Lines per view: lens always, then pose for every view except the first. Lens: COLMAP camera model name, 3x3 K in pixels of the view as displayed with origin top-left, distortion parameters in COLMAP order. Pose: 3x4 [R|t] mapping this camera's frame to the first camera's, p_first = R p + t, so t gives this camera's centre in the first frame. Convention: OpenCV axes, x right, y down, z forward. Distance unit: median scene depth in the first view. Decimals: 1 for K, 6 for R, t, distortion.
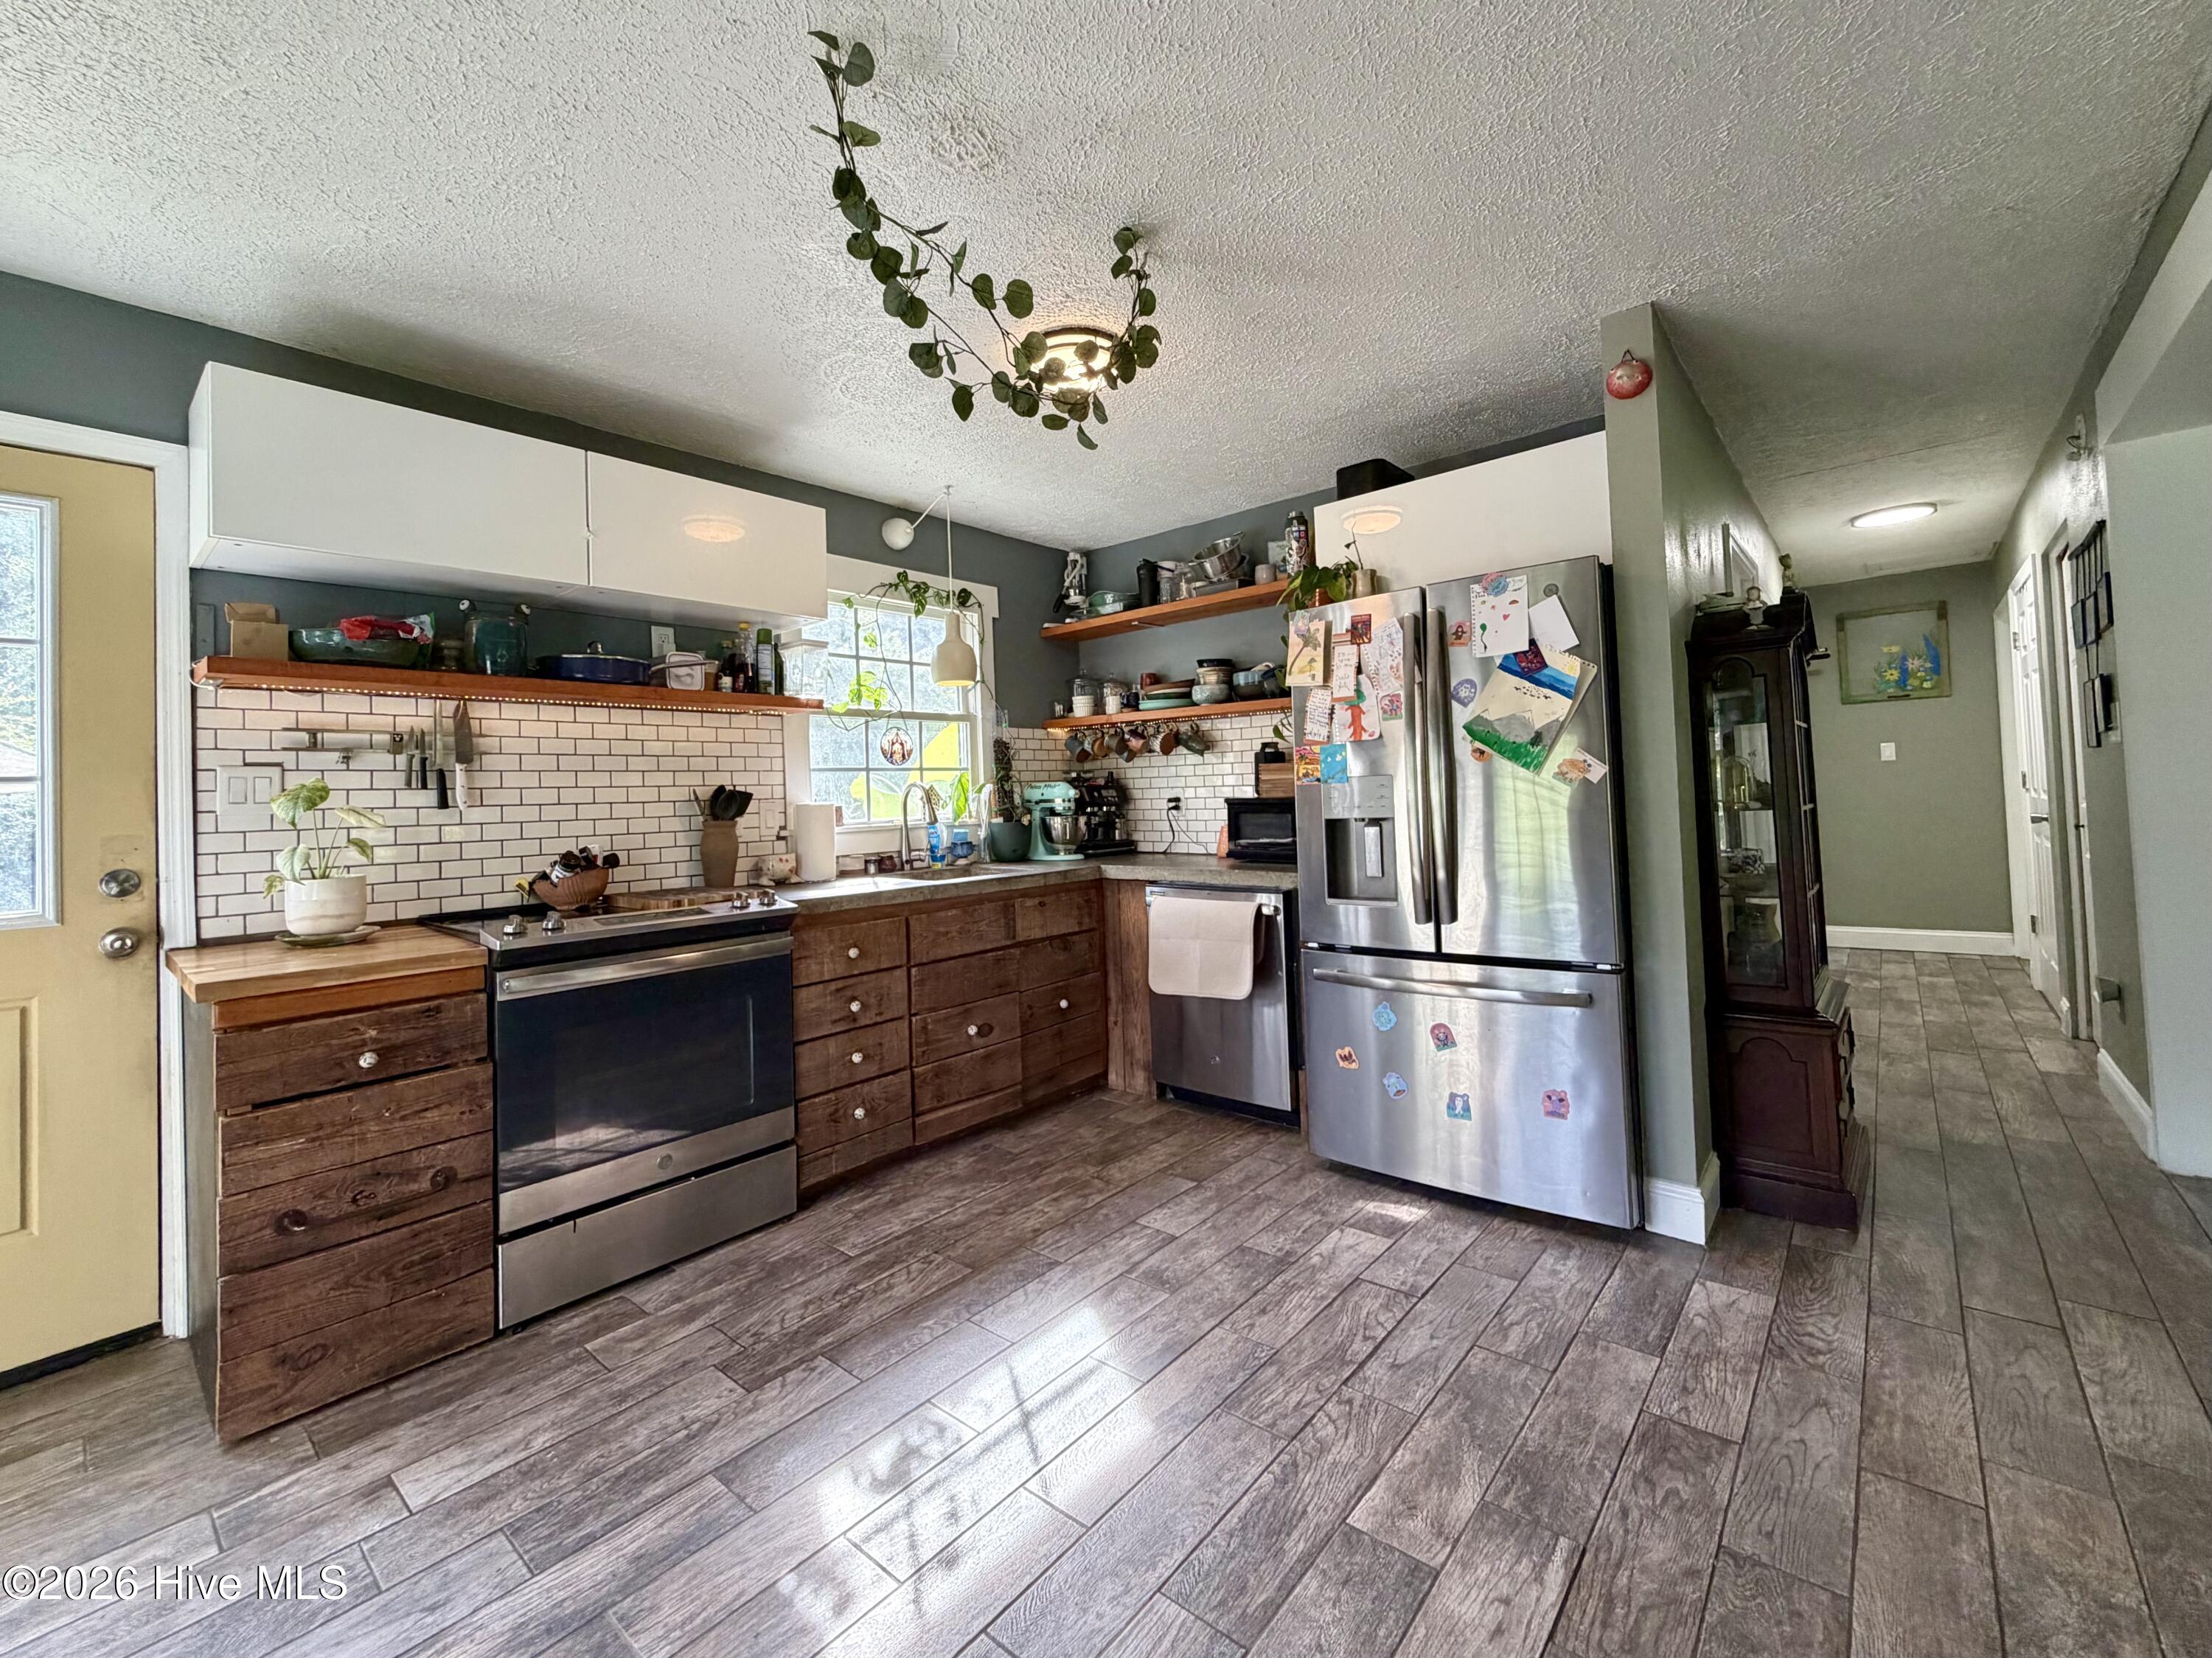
lens RADIAL K [[906.5, 0, 1101.6], [0, 906.5, 780.1], [0, 0, 1]] dist [-0.000097, -0.000036]
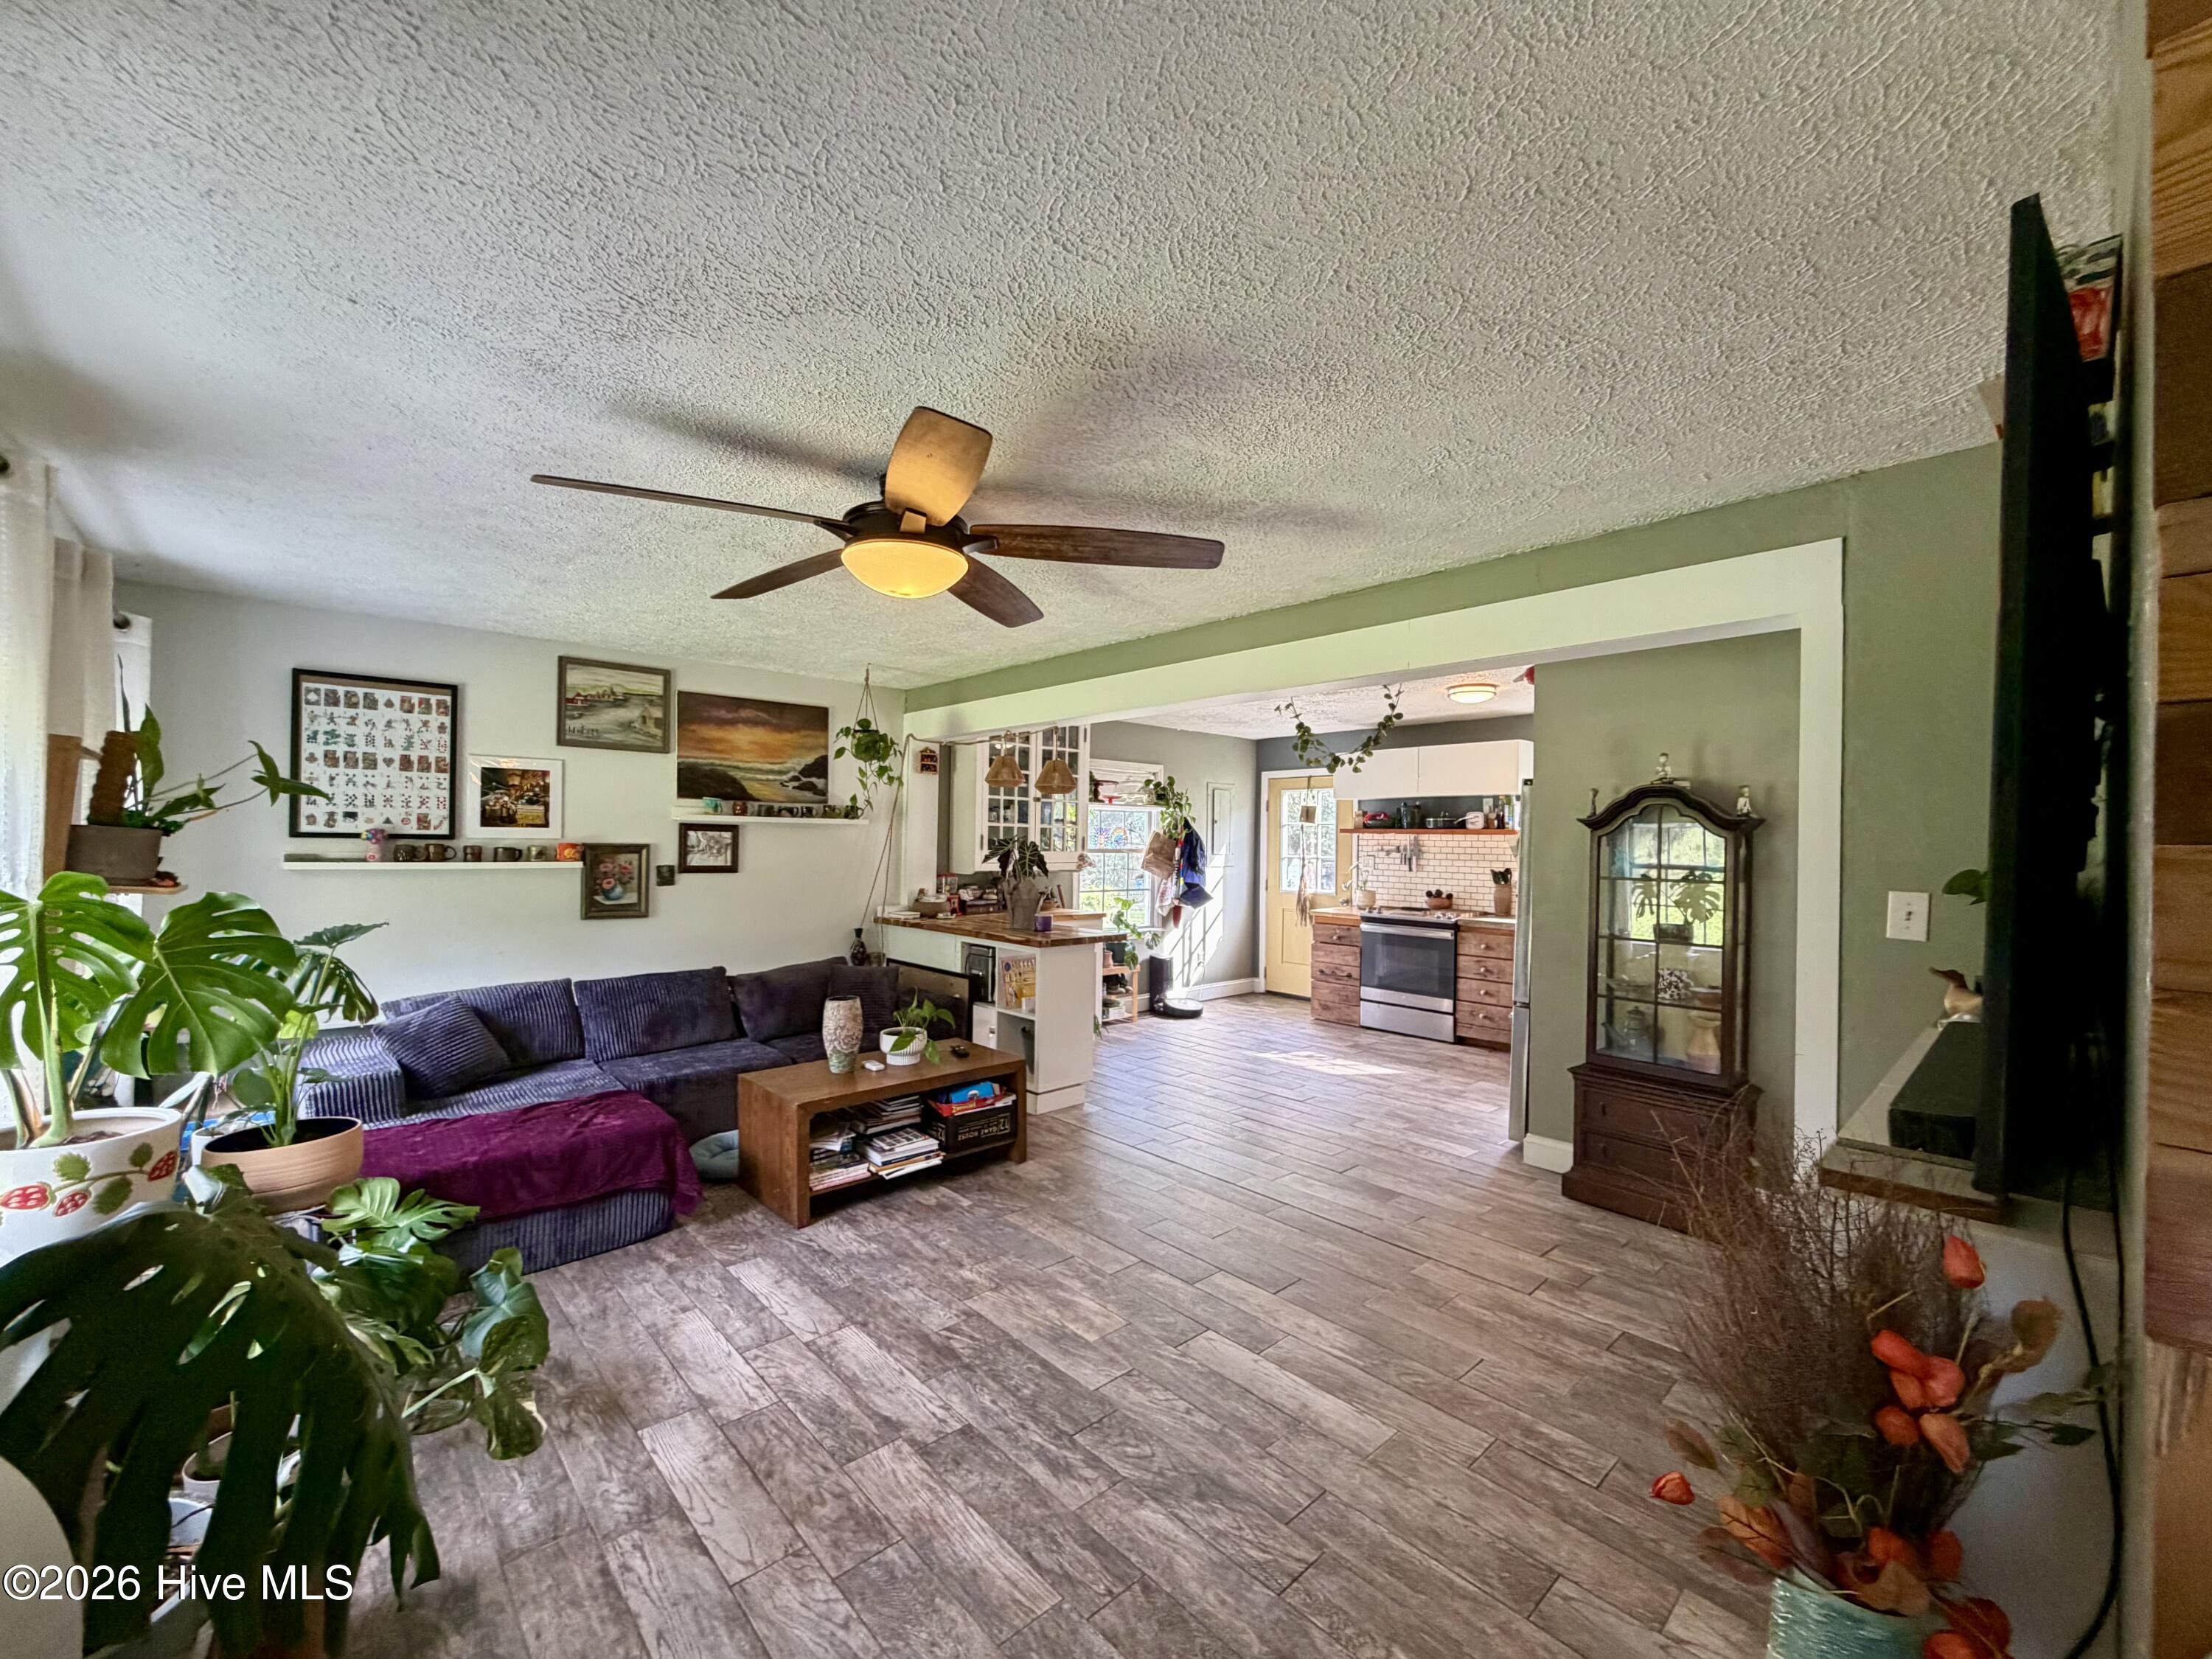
lens RADIAL K [[892.1, 0, 1106.0], [0, 892.1, 829.5], [0, 0, 1]] dist [-0.000042, -0.000009]
pose [[-0.106475, 0.024060, -0.994024, 2.345894], [0.010912, 0.999675, 0.023028, -0.189957], [0.994255, -0.008395, -0.106703, 0.342432]]
